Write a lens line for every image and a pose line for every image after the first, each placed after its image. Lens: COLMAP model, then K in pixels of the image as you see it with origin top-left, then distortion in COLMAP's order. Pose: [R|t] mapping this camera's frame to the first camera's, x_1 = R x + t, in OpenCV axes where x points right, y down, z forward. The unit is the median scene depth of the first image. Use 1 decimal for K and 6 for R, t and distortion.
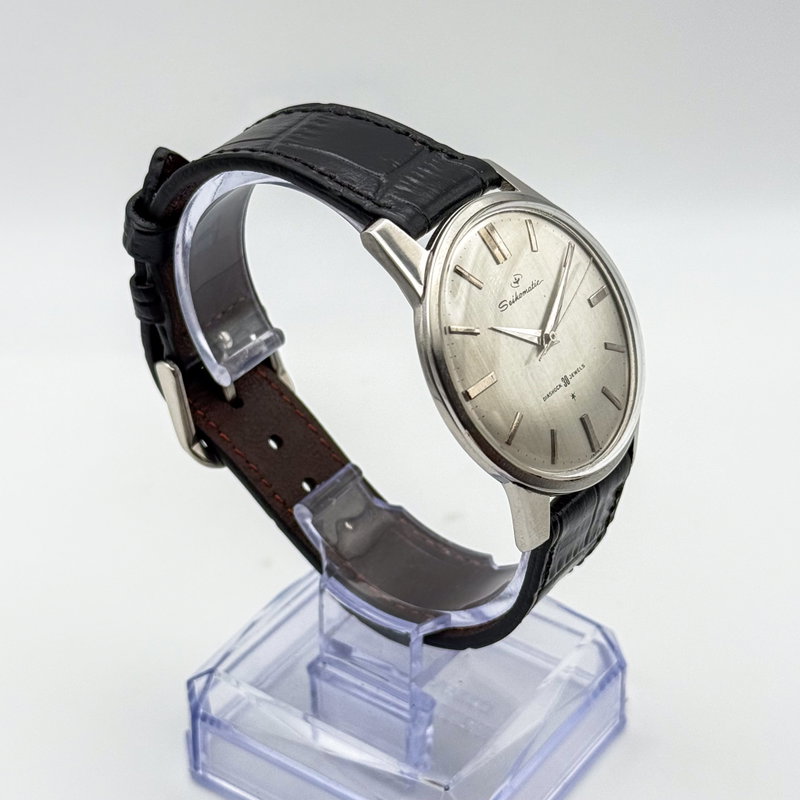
lens RADIAL K [[2023.7, 0, 400.0], [0, 2023.7, 400.0], [0, 0, 1]] dist [0.397678, -3.330990]
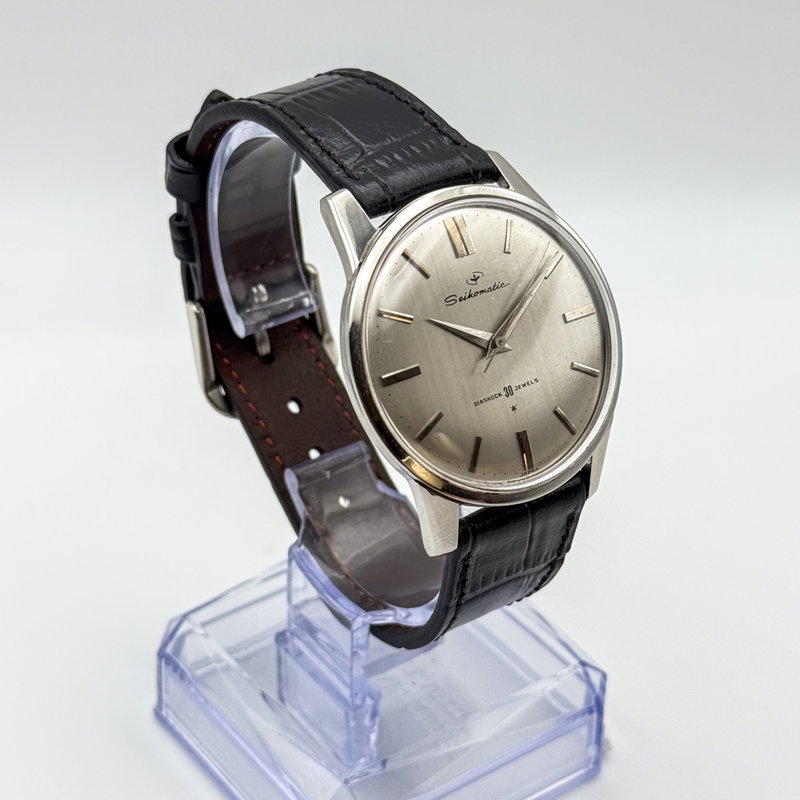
lens RADIAL K [[2023.7, 0, 400.0], [0, 2023.7, 400.0], [0, 0, 1]] dist [0.397678, -3.330990]
pose [[0.945717, 0.198459, -0.257358, 0.259457], [-0.199469, 0.979647, 0.022453, -0.015356], [0.256576, 0.030100, 0.966055, 0.059284]]
